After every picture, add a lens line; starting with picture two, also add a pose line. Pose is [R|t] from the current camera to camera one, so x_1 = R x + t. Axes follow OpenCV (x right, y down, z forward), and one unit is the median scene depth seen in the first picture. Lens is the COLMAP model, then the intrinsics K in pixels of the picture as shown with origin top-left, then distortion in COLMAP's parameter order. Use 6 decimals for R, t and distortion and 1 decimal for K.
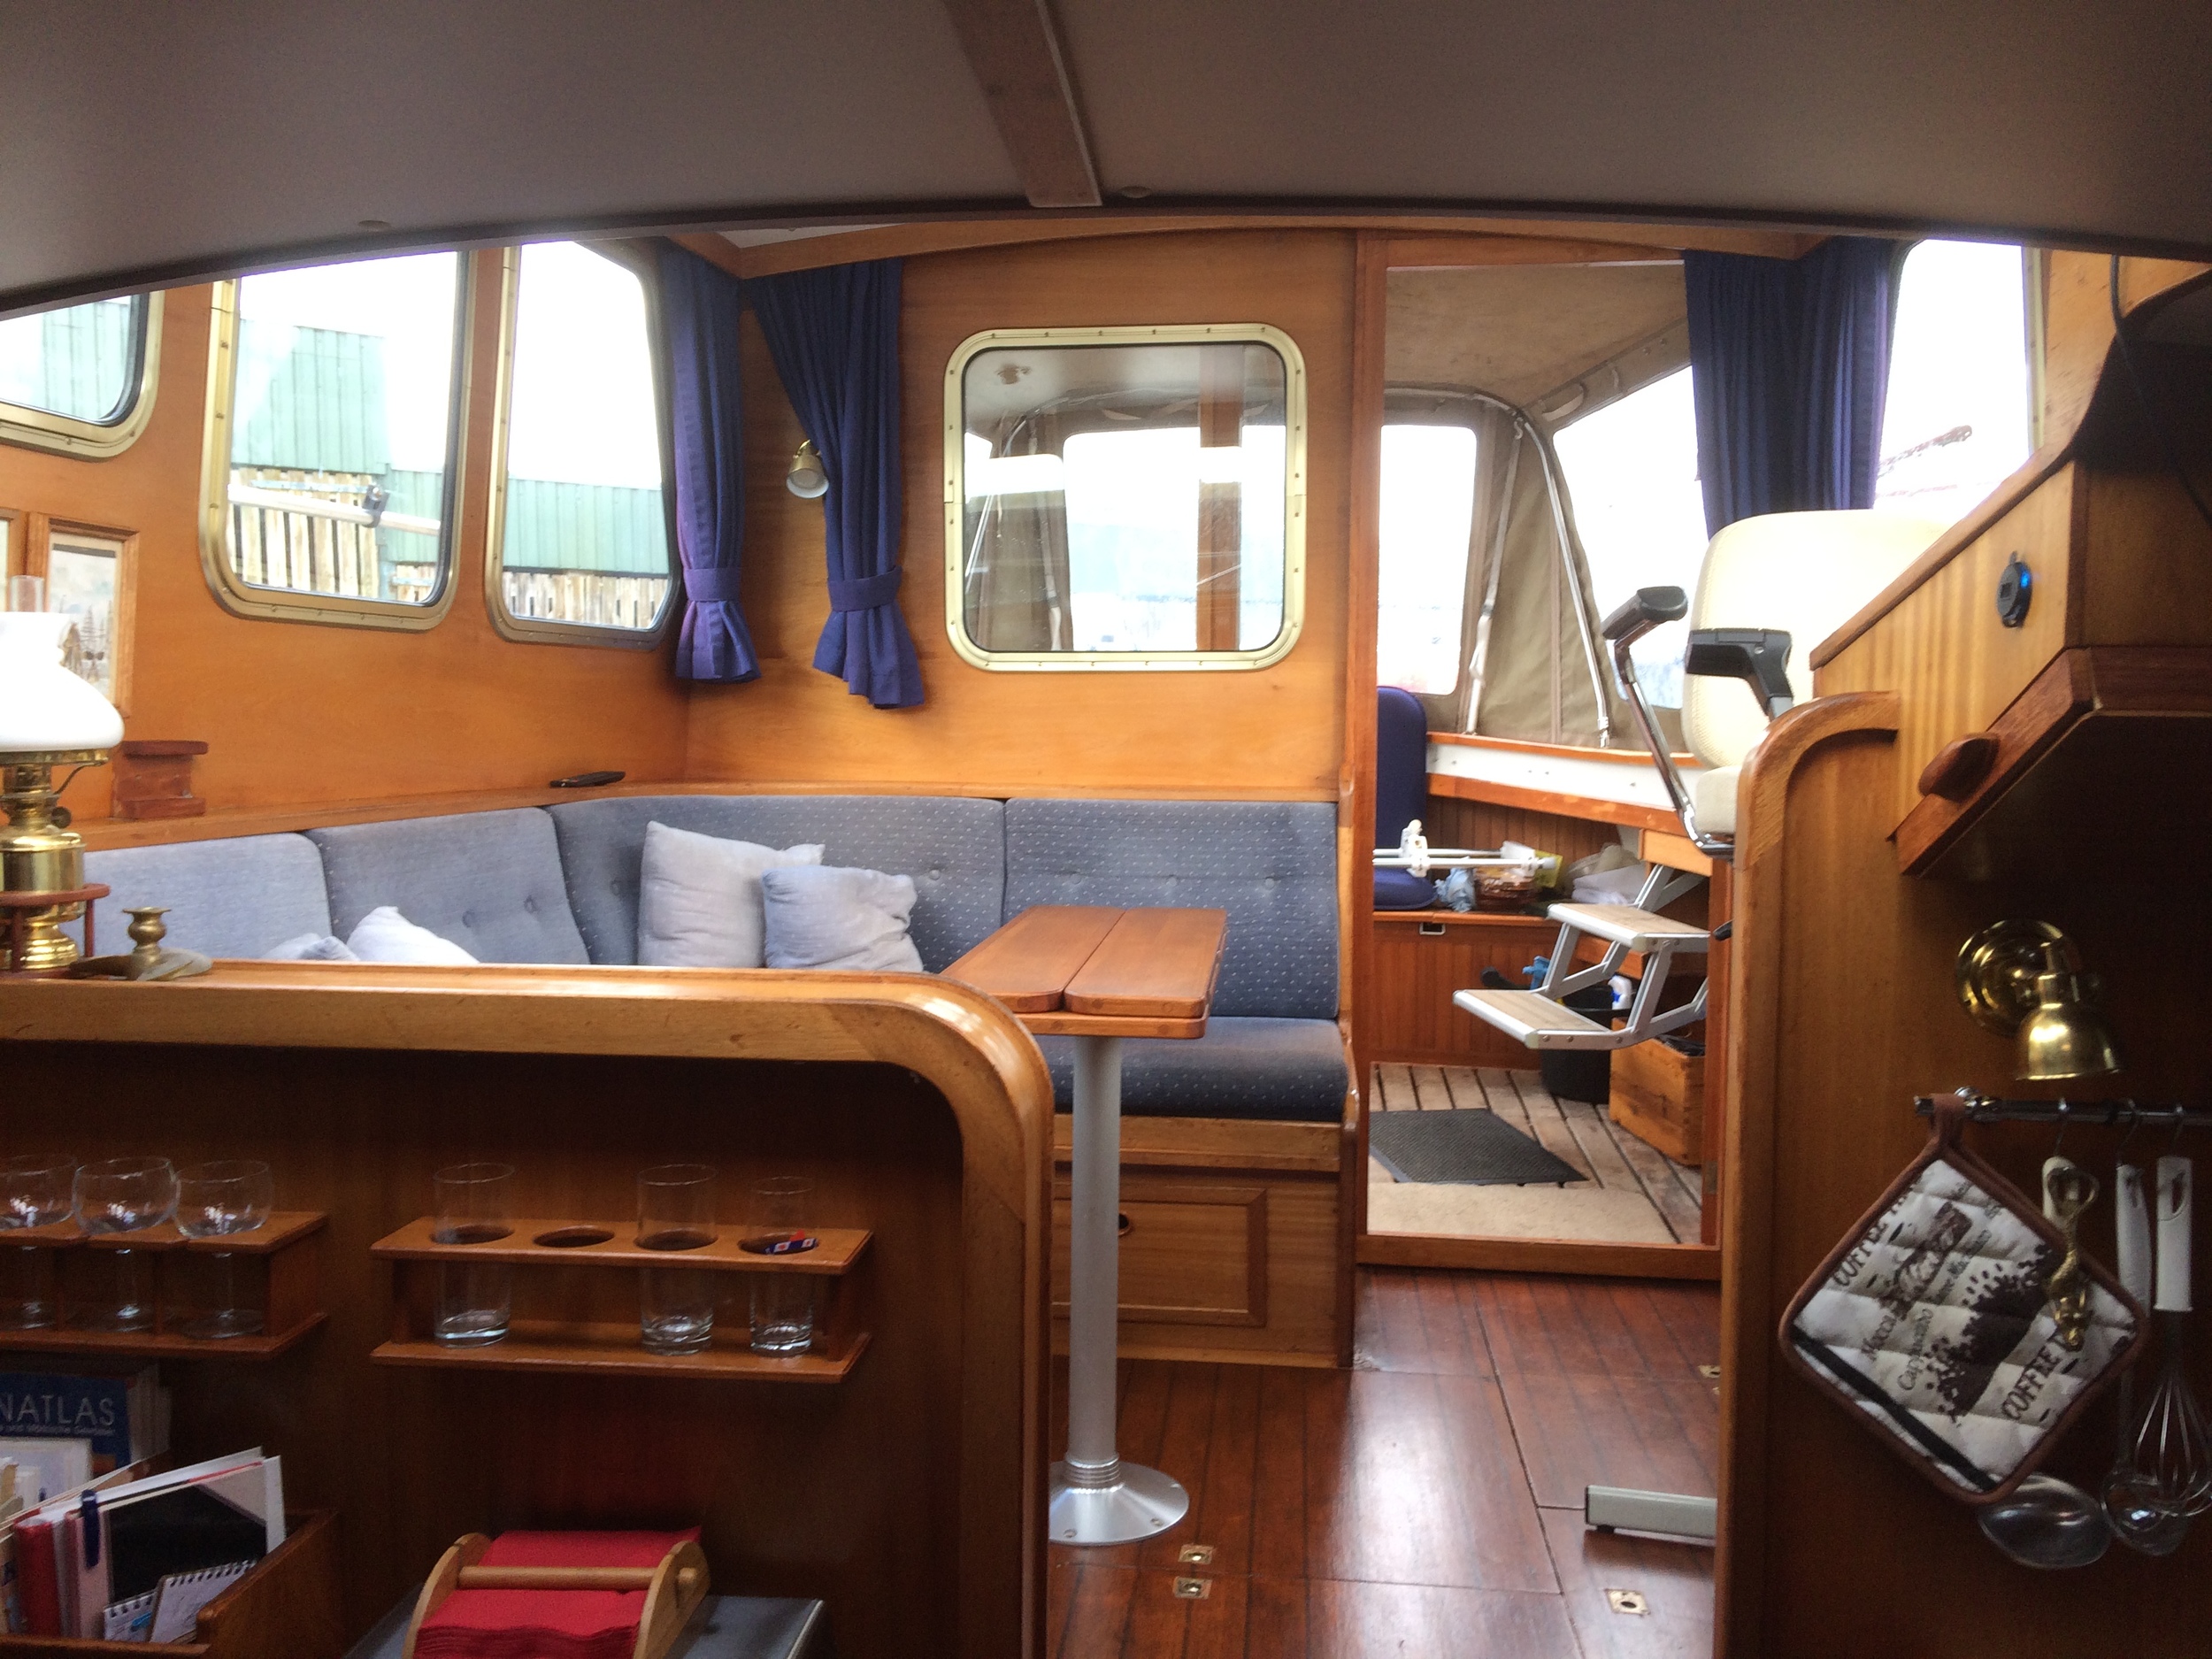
lens RADIAL K [[1847.9, 0, 1099.2], [0, 1847.9, 820.8], [0, 0, 1]] dist [0.097859, -0.130860]
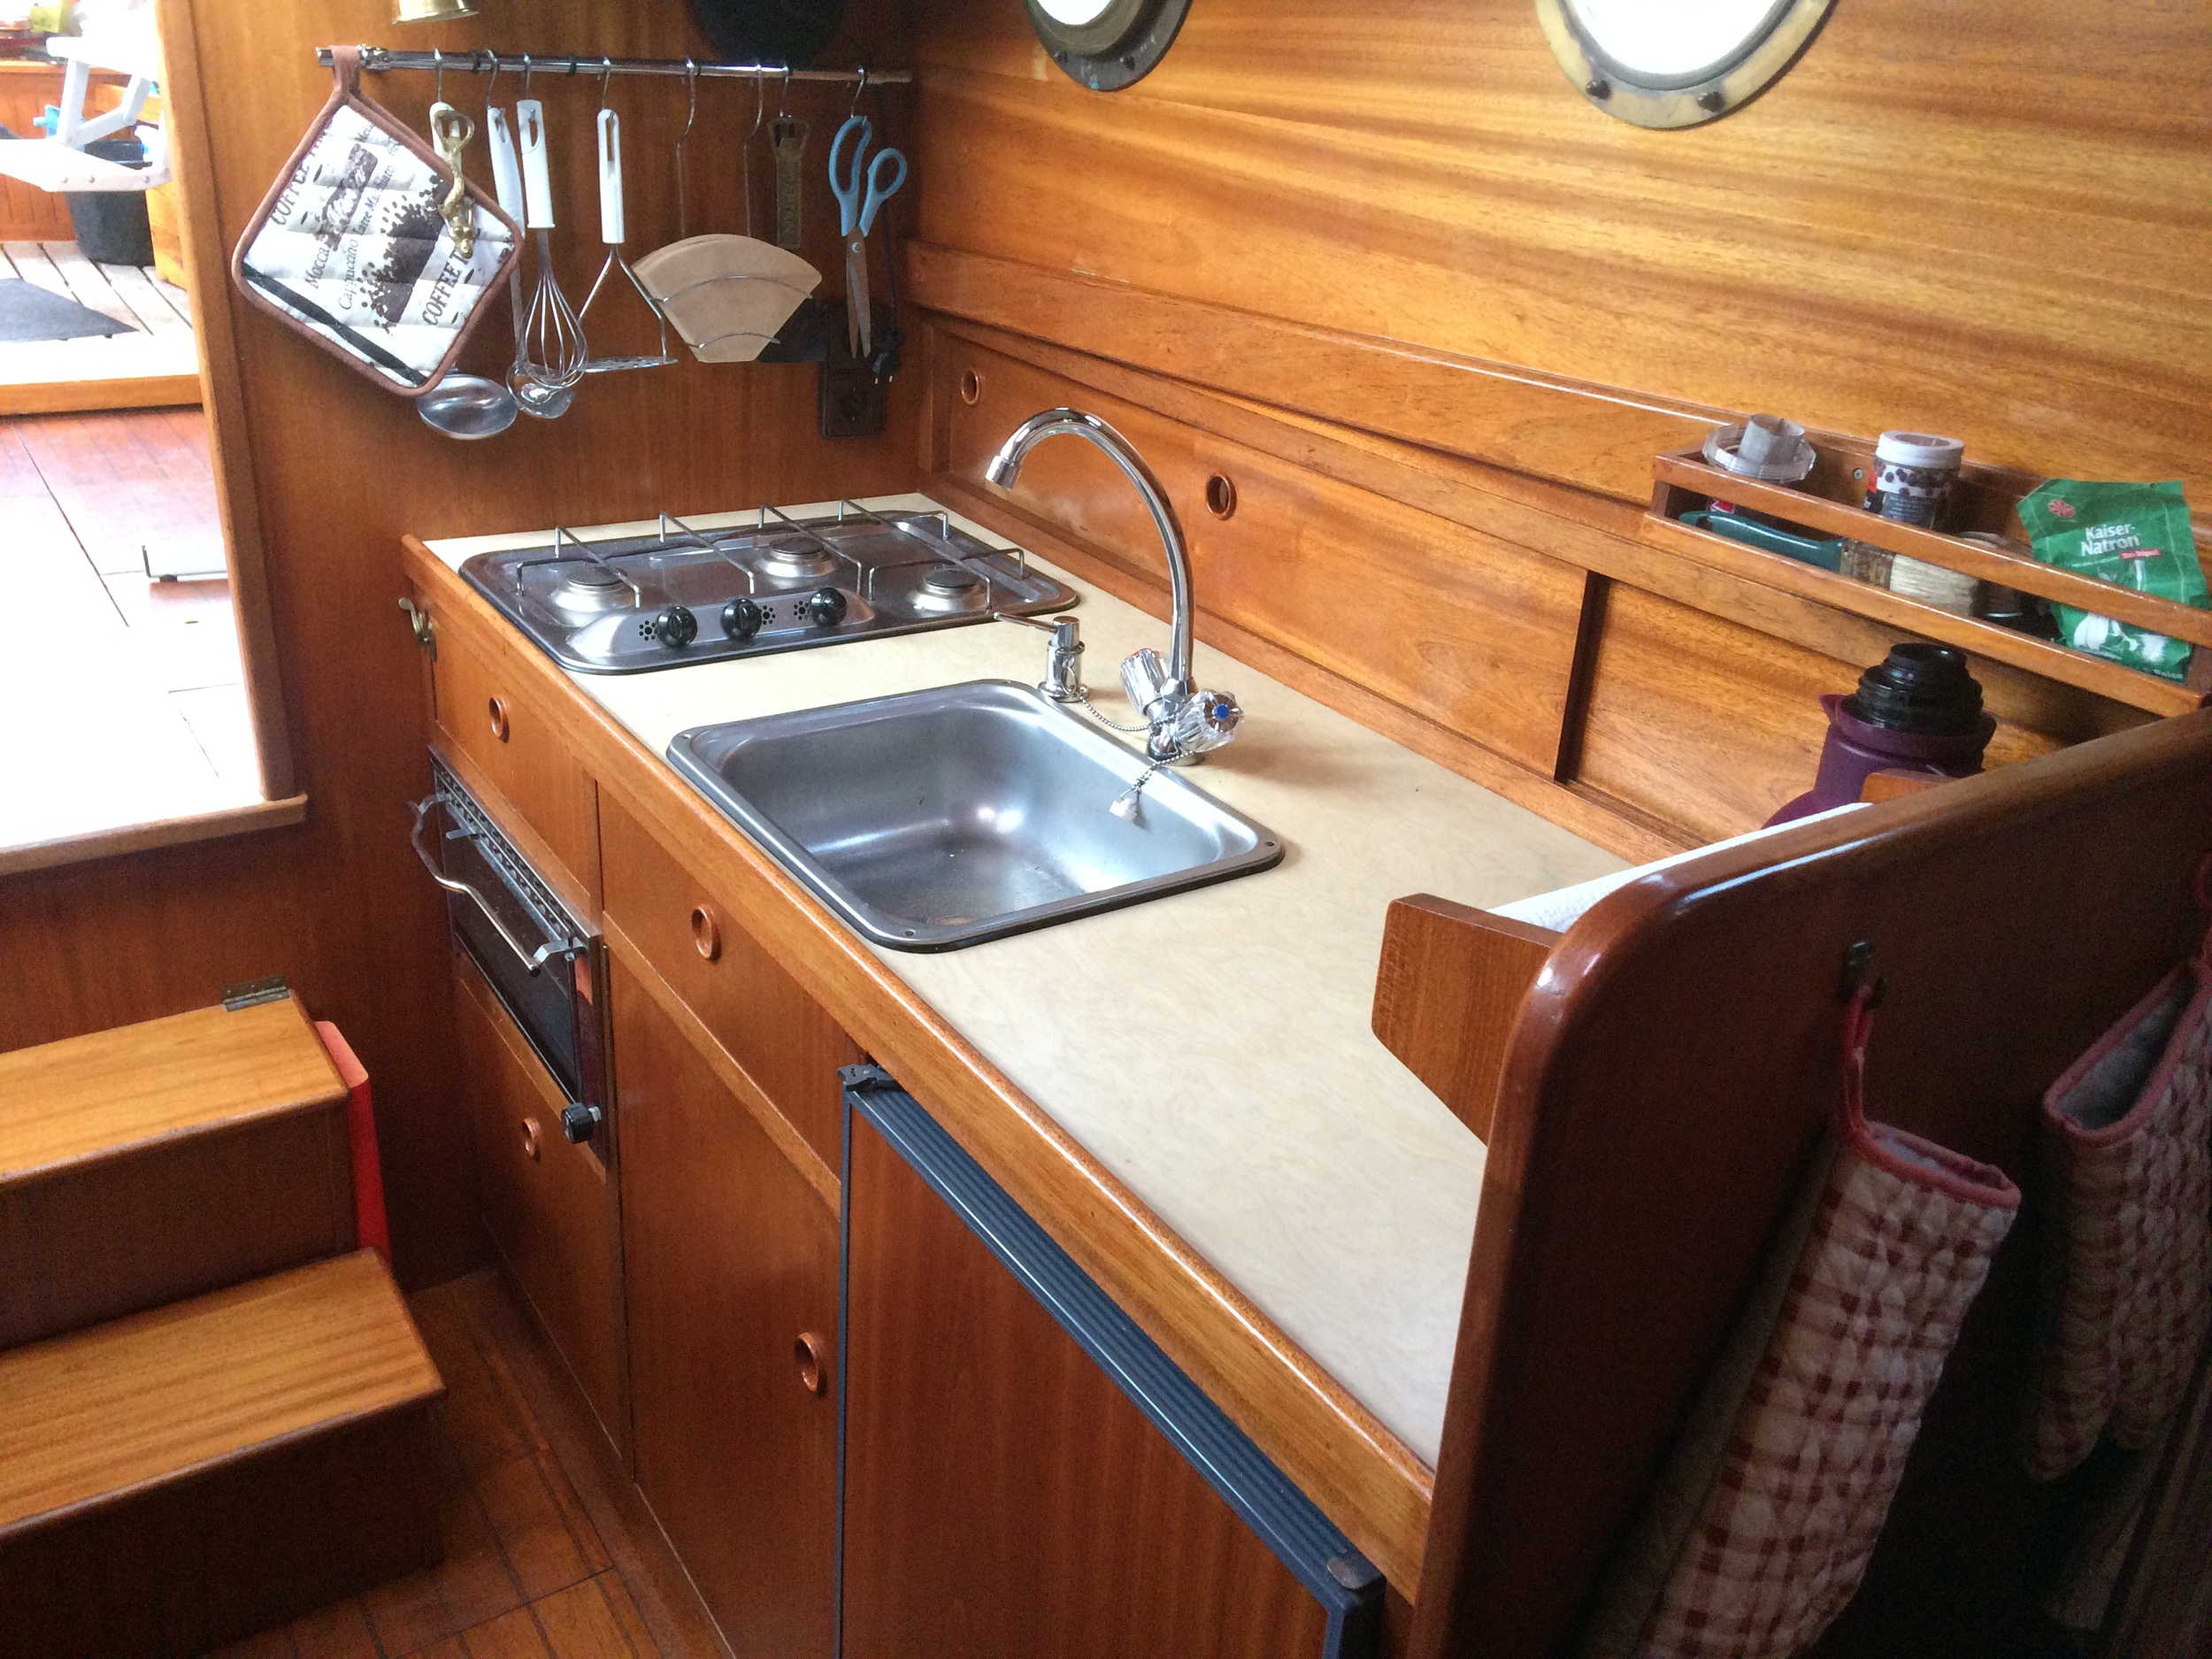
lens RADIAL K [[1847.9, 0, 1099.2], [0, 1847.9, 820.8], [0, 0, 1]] dist [0.097859, -0.130860]
pose [[0.768093, -0.234688, 0.595781, -0.000767], [-0.008281, 0.926697, 0.375717, 0.148555], [-0.640285, -0.293519, 0.709847, -0.282611]]
